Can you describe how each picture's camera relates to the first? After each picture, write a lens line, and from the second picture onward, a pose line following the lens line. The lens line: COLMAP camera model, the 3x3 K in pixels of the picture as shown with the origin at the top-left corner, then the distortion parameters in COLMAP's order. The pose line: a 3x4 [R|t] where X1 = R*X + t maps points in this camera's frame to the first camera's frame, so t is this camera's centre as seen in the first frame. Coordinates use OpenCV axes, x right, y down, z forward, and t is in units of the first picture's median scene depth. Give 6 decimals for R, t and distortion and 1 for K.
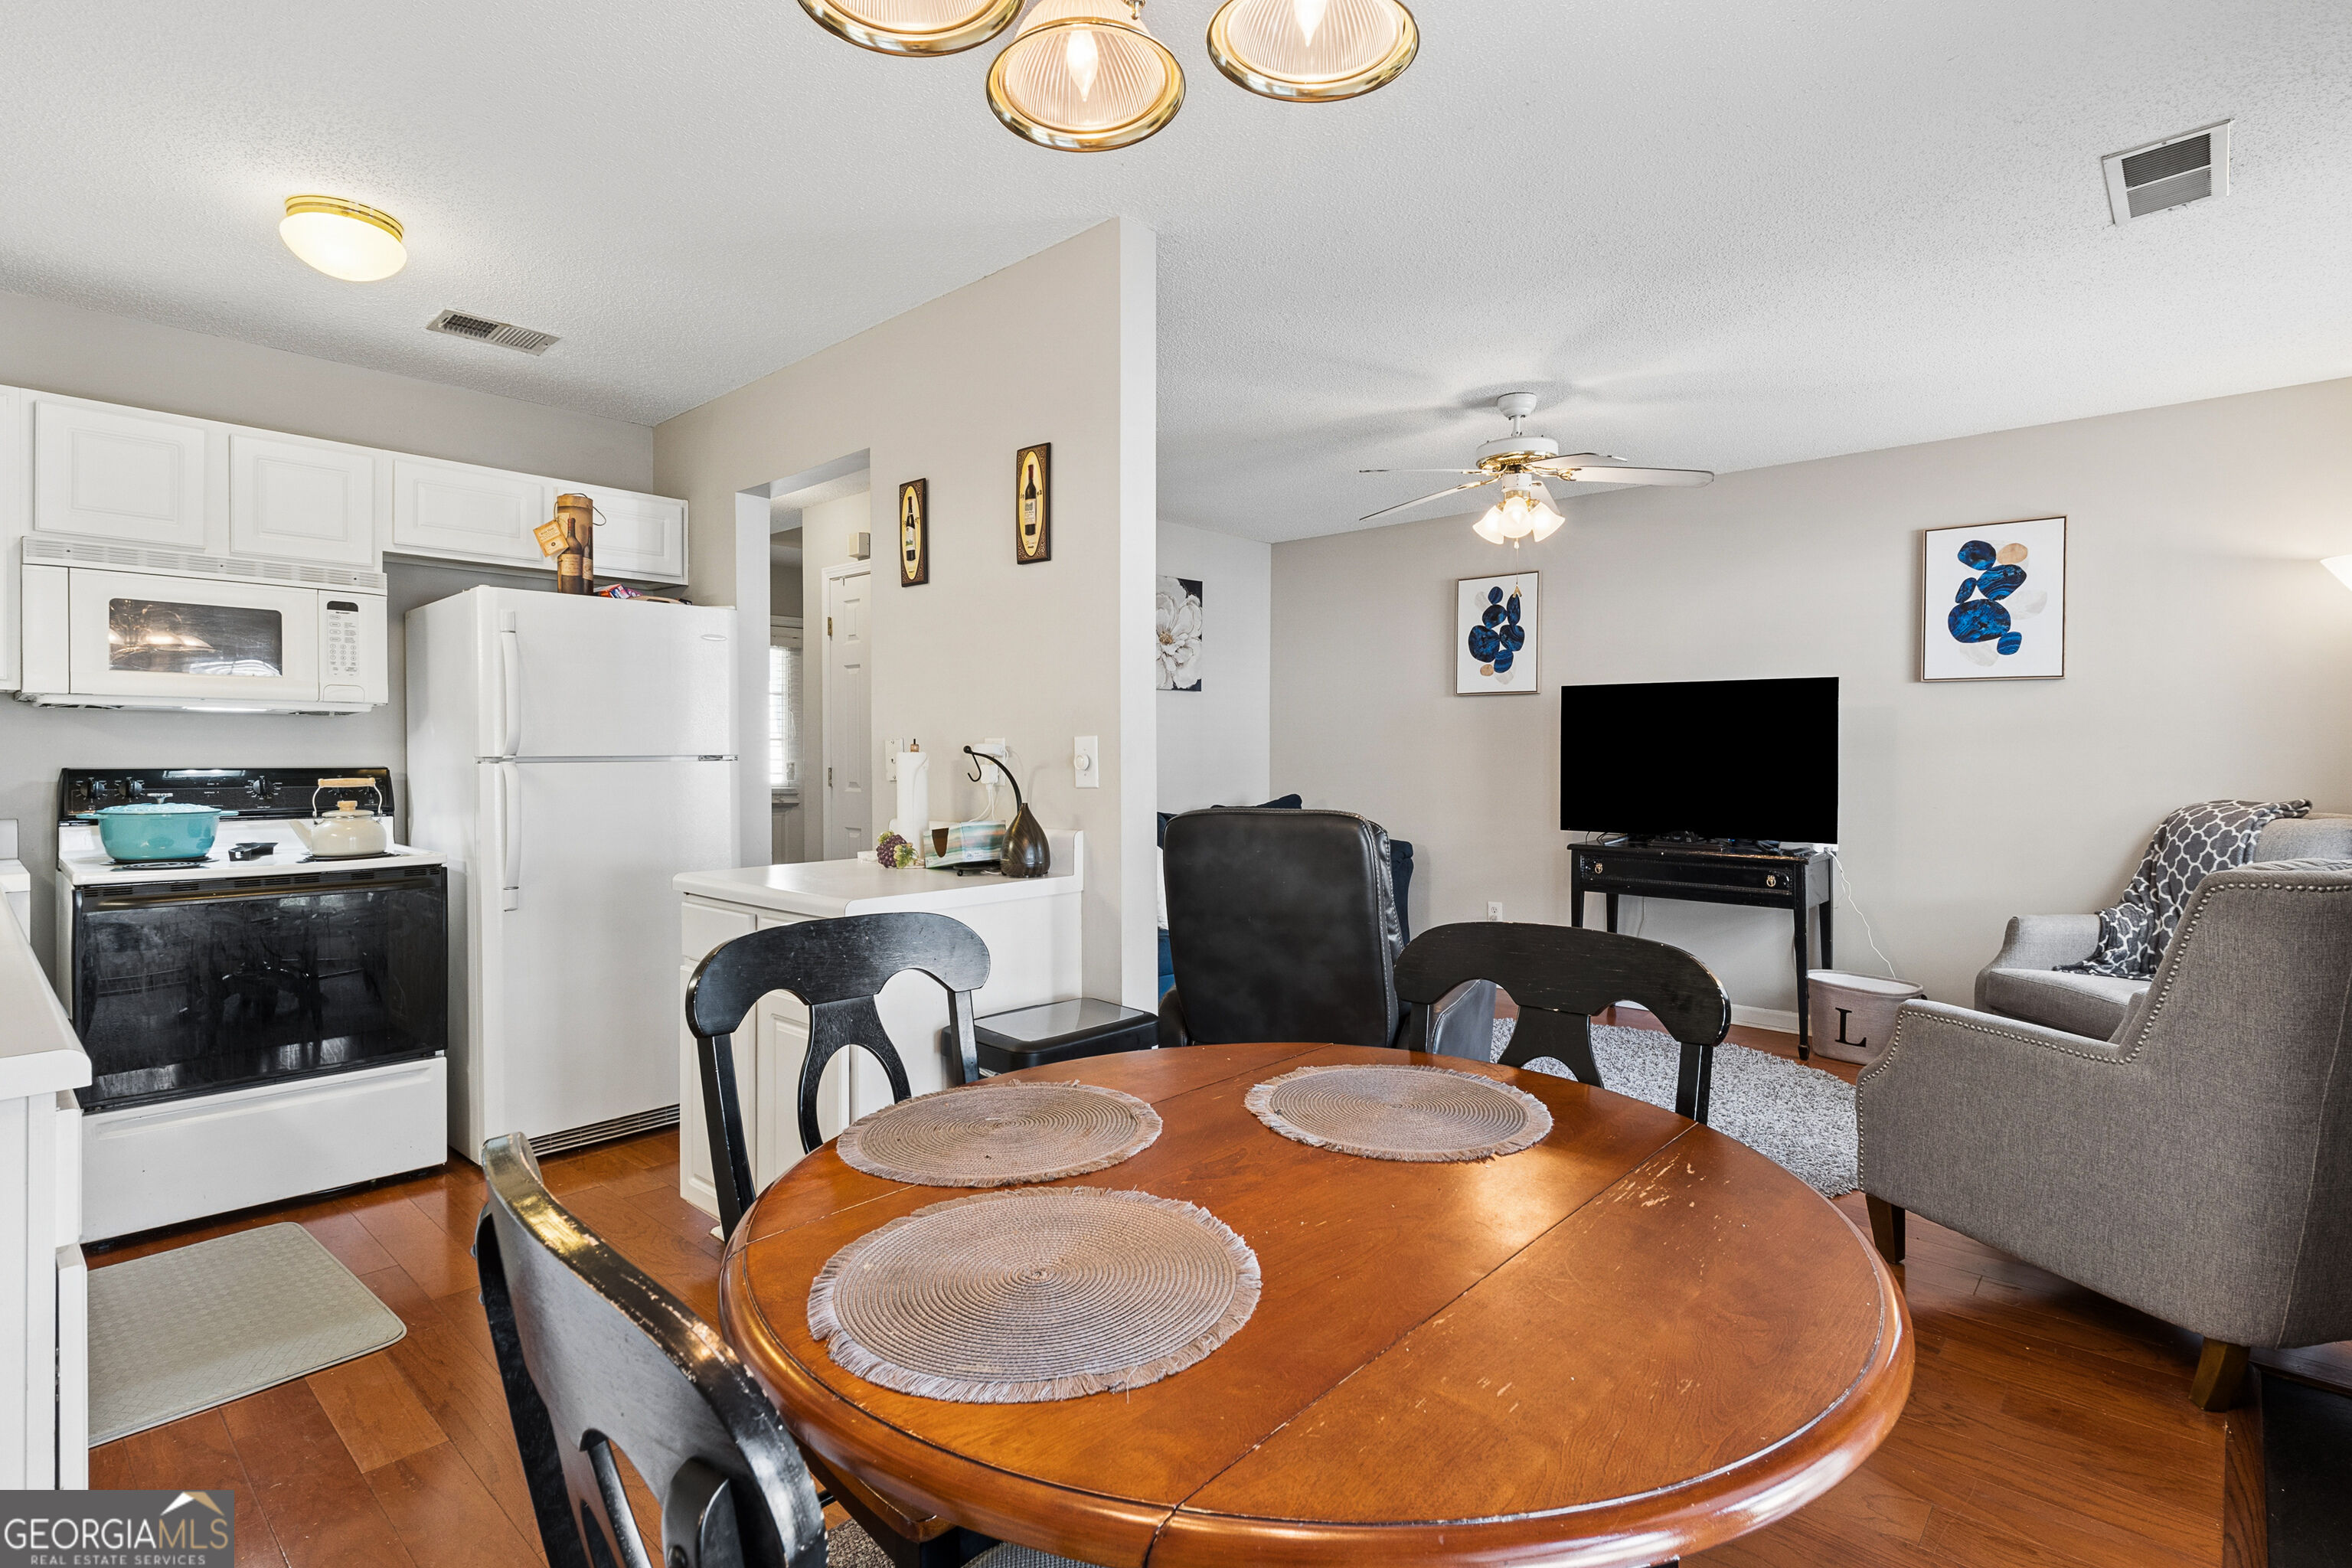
lens RADIAL K [[1132.1, 0, 1193.2], [0, 1132.1, 752.8], [0, 0, 1]] dist [0.001647, -0.000780]
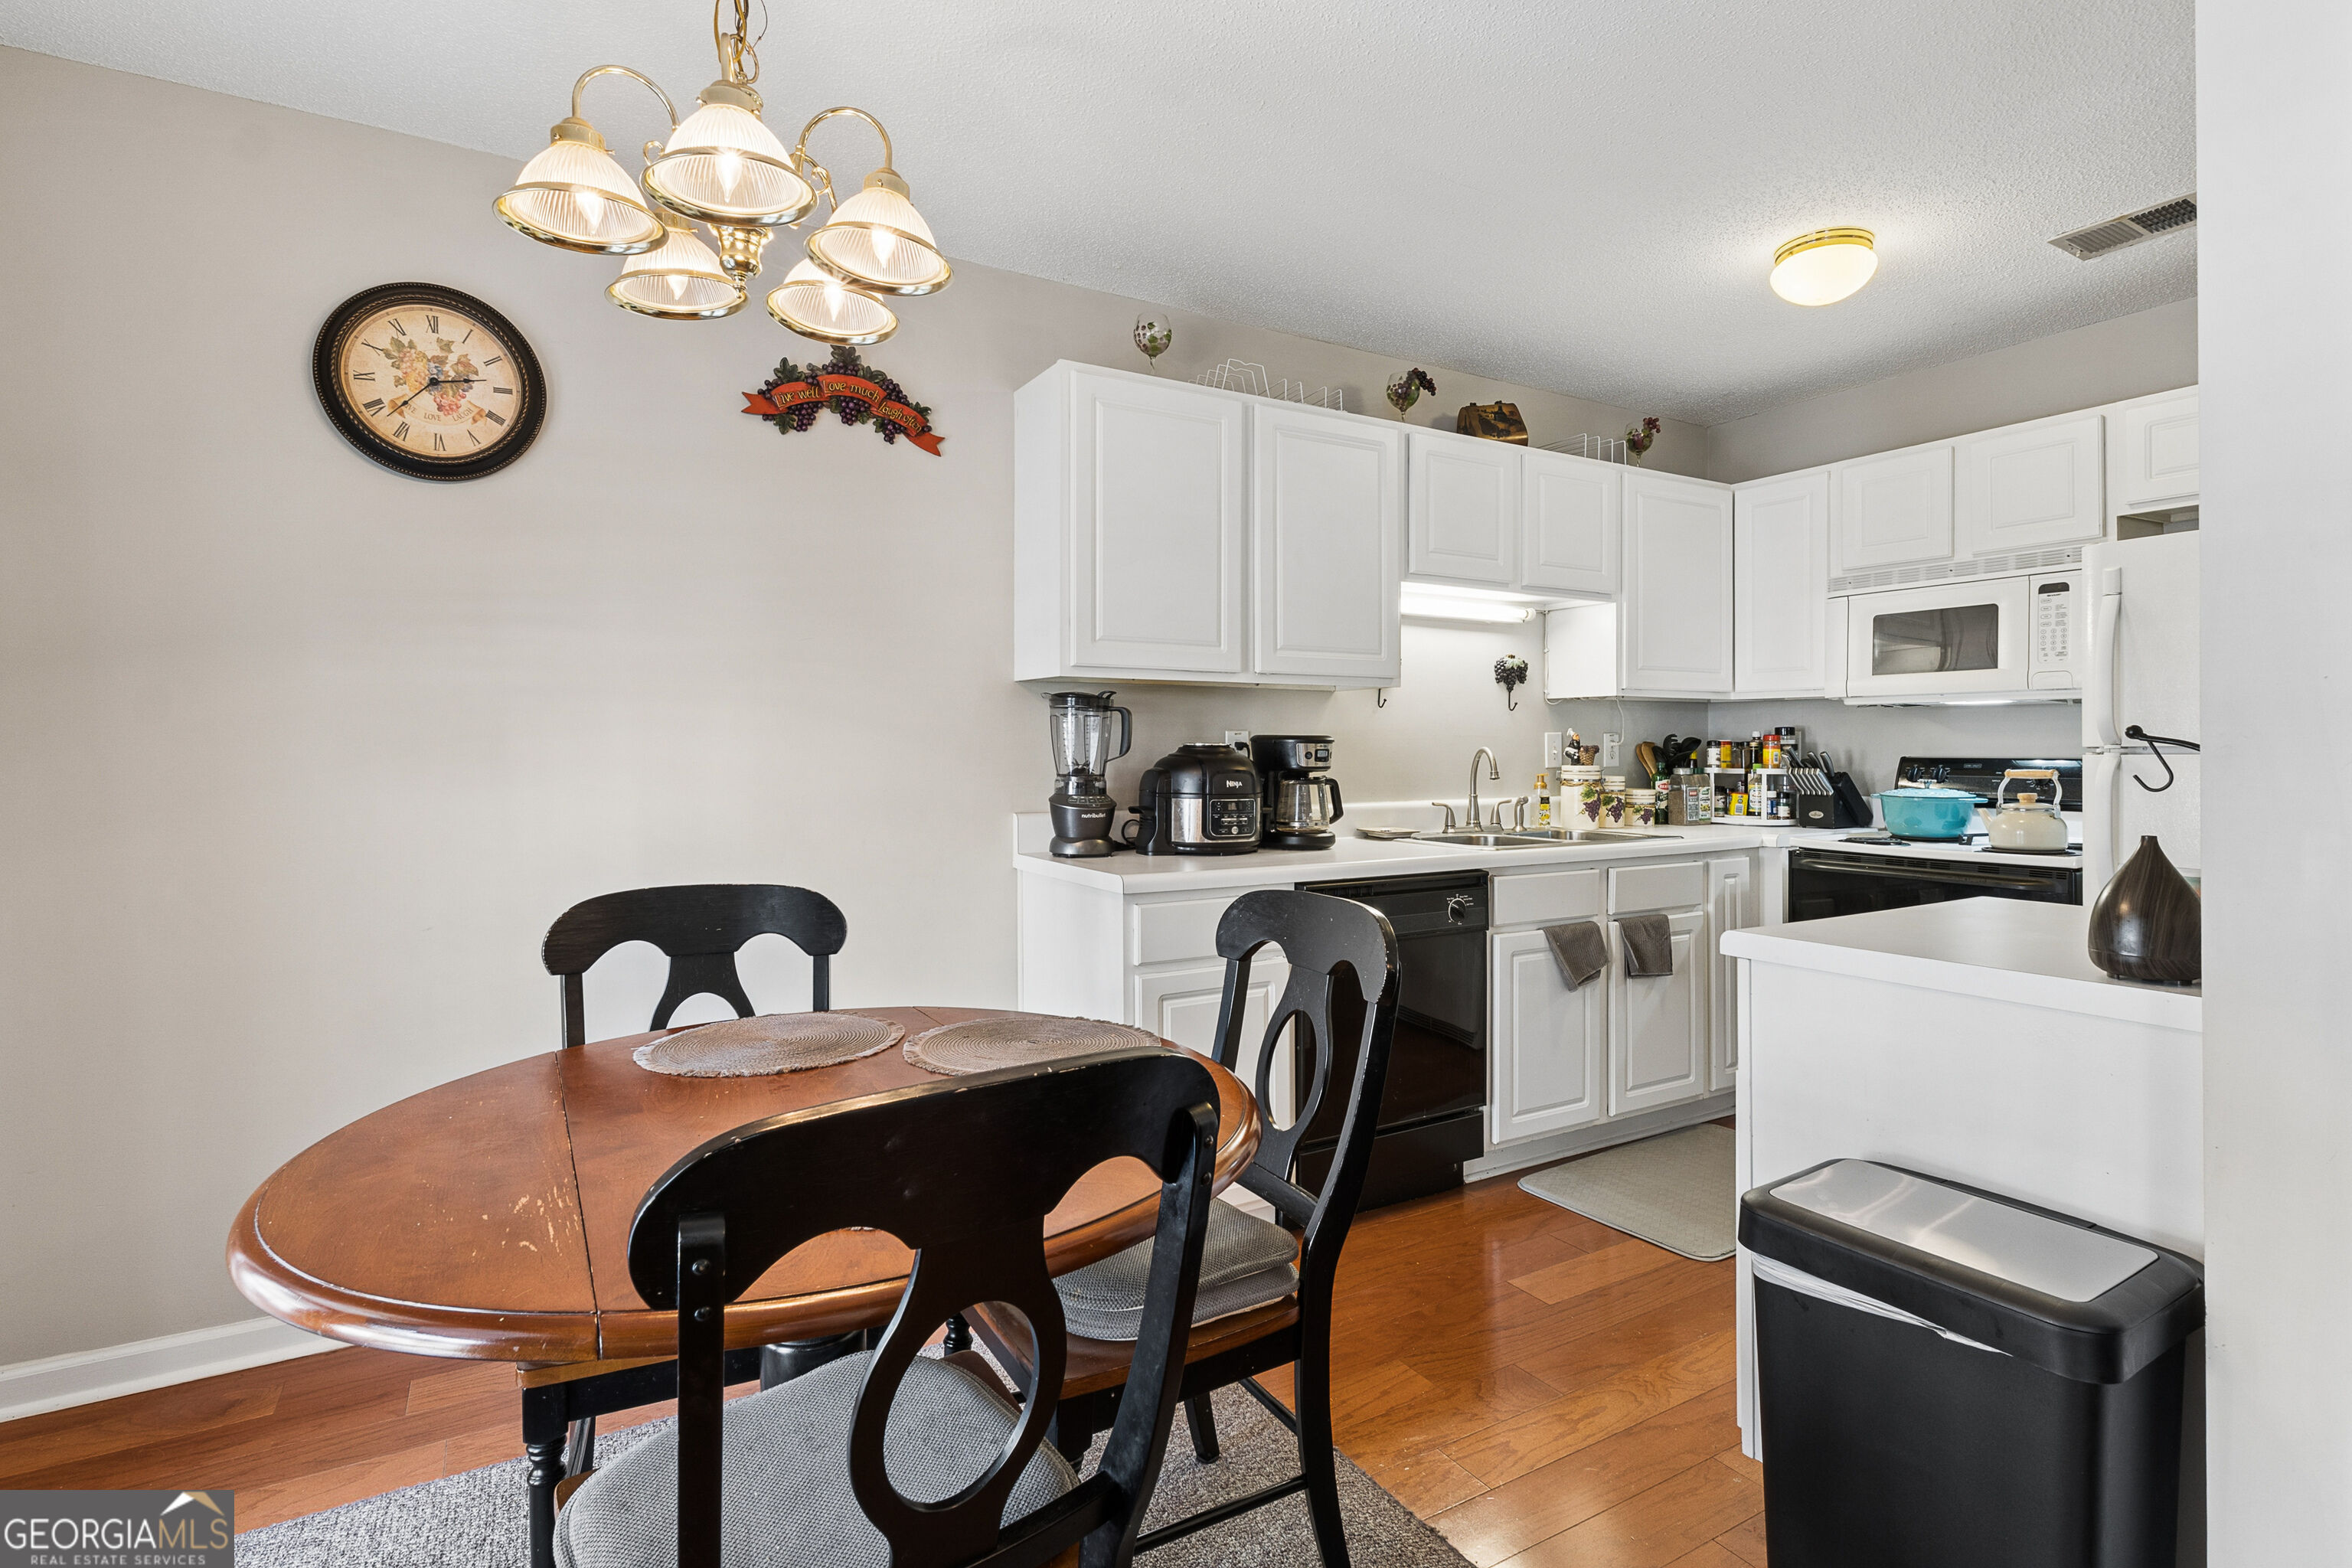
lens RADIAL K [[1133.6, 0, 1183.1], [0, 1133.6, 772.1], [0, 0, 1]] dist [-0.001472, 0.000356]
pose [[-0.296824, 0.021568, -0.954689, 0.380320], [0.004110, 0.999764, 0.021309, 0.001250], [0.954923, 0.002401, -0.296843, 0.599078]]
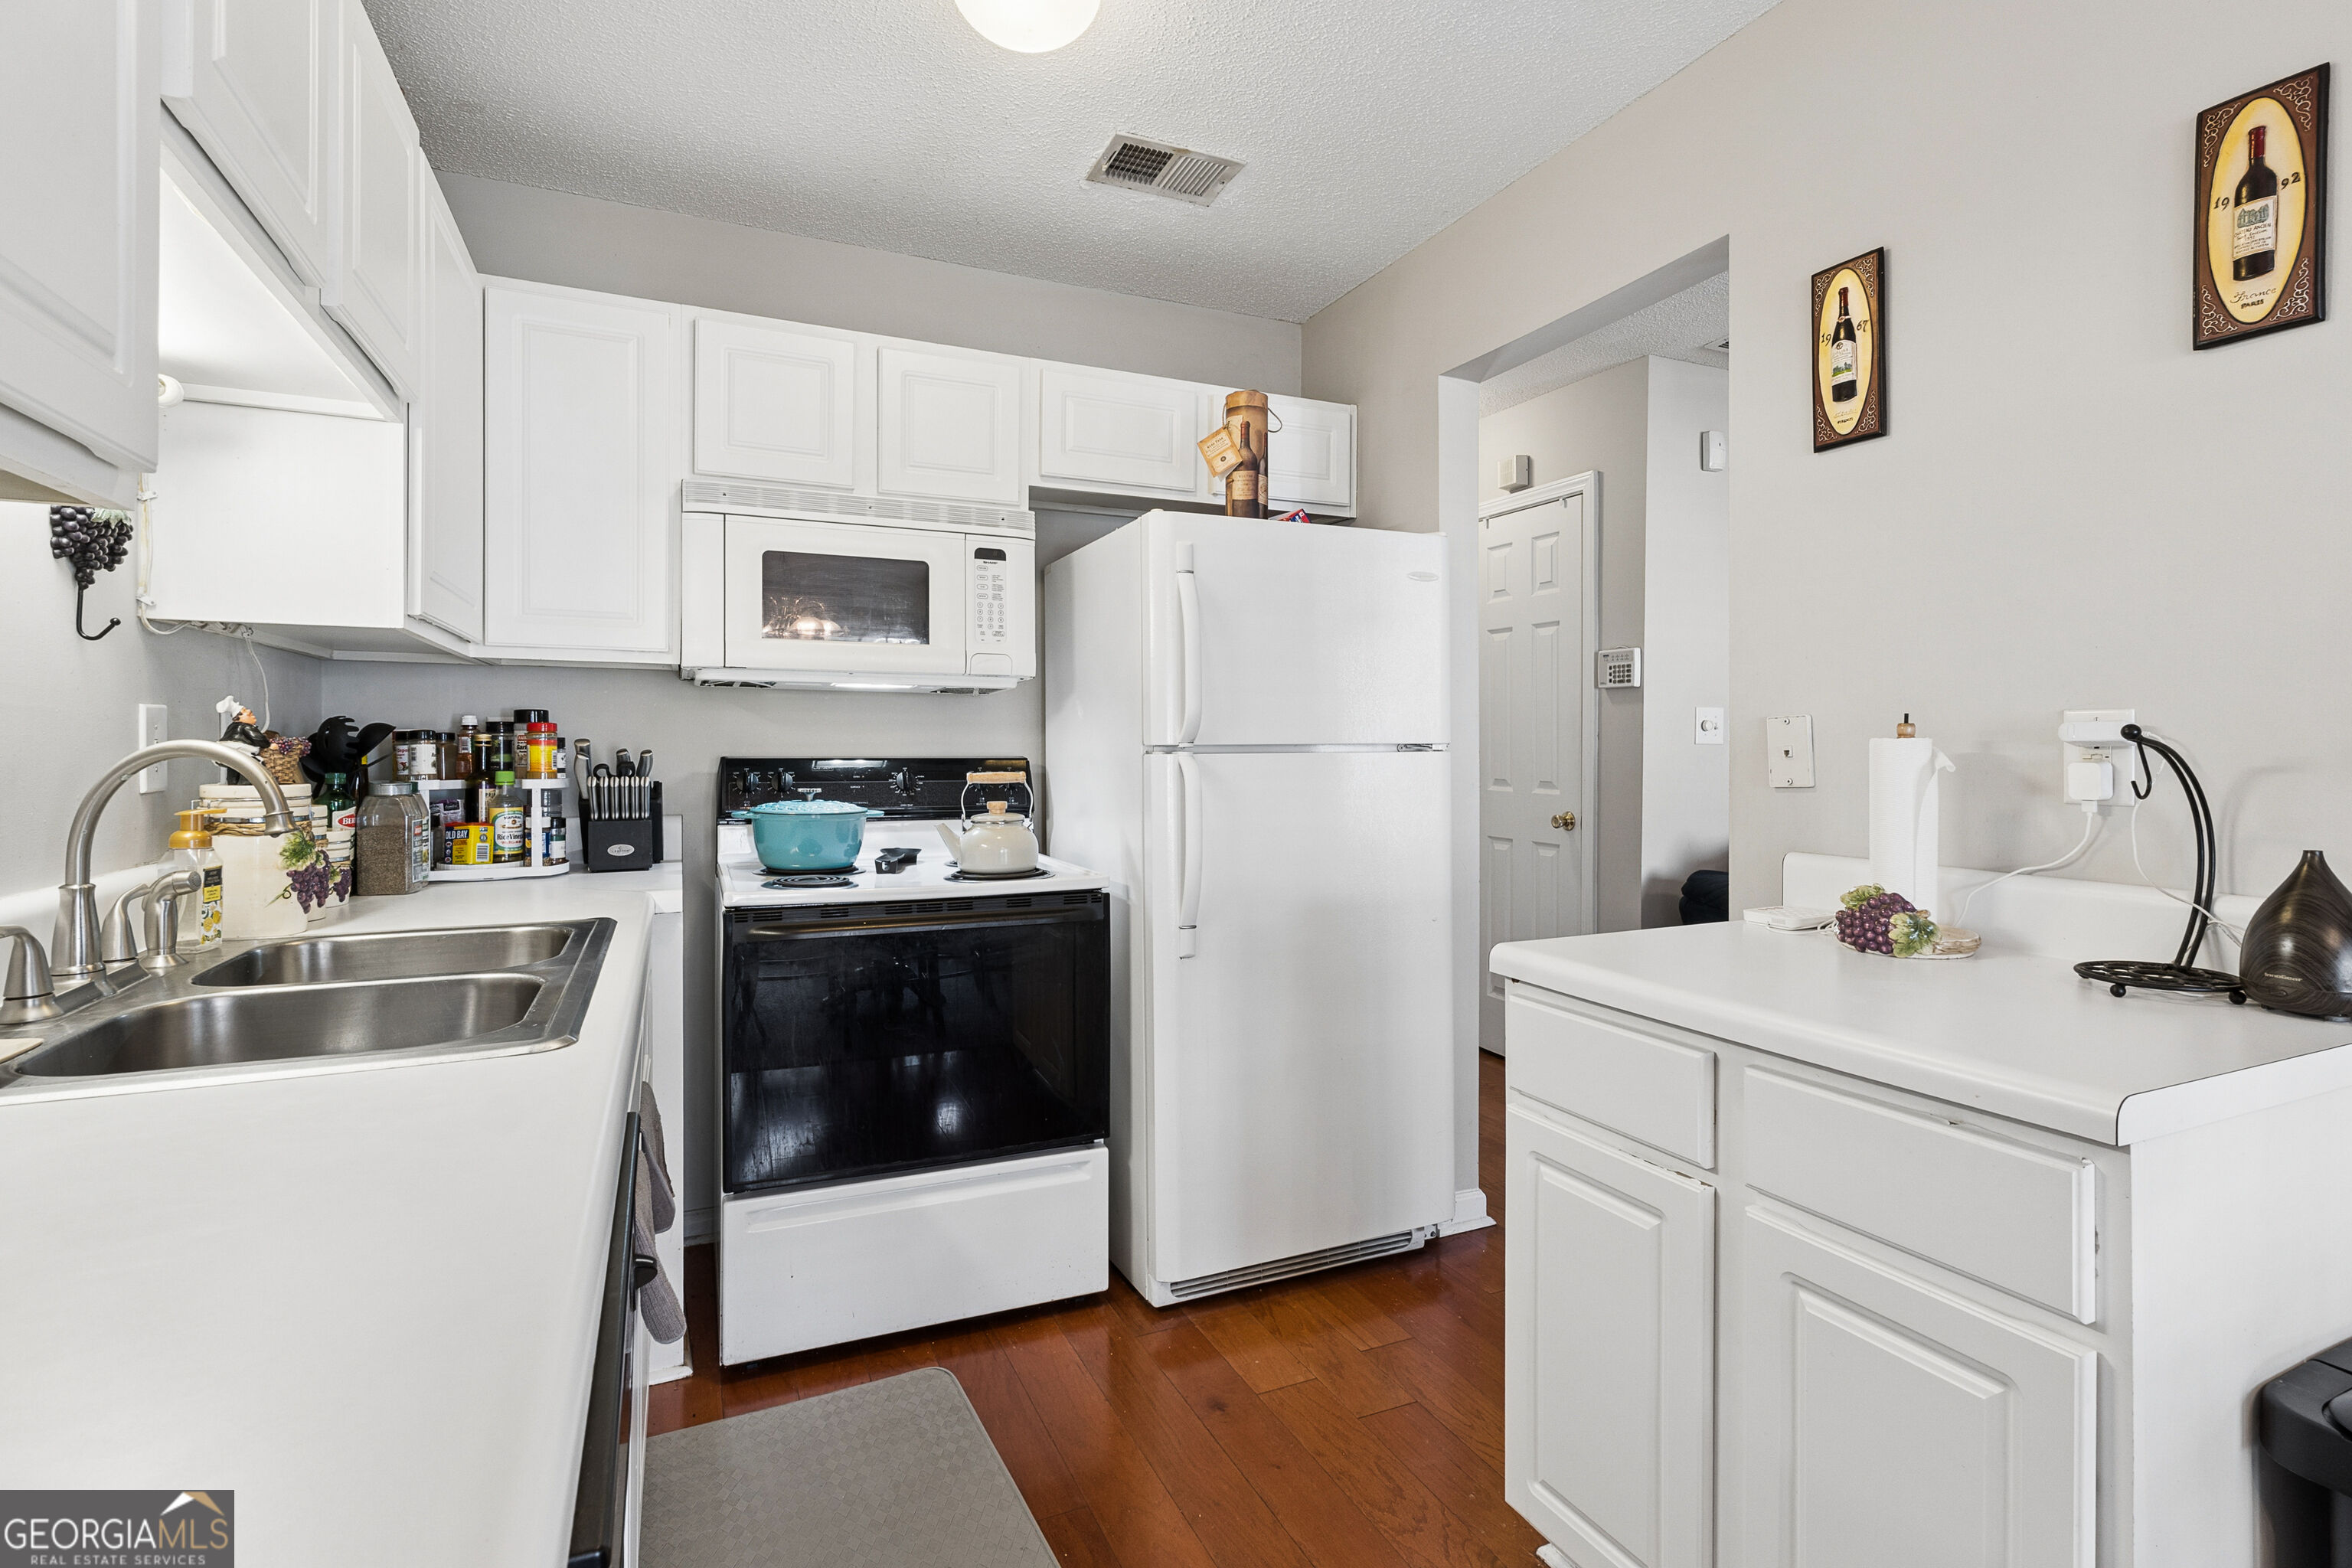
lens RADIAL K [[1112.7, 0, 1181.9], [0, 1112.7, 733.8], [0, 0, 1]] dist [-0.000073, 0.000050]
pose [[0.915231, -0.001740, -0.402925, -0.322268], [-0.001418, 0.999971, -0.007539, 0.001736], [0.402926, 0.007471, 0.915202, 0.351214]]
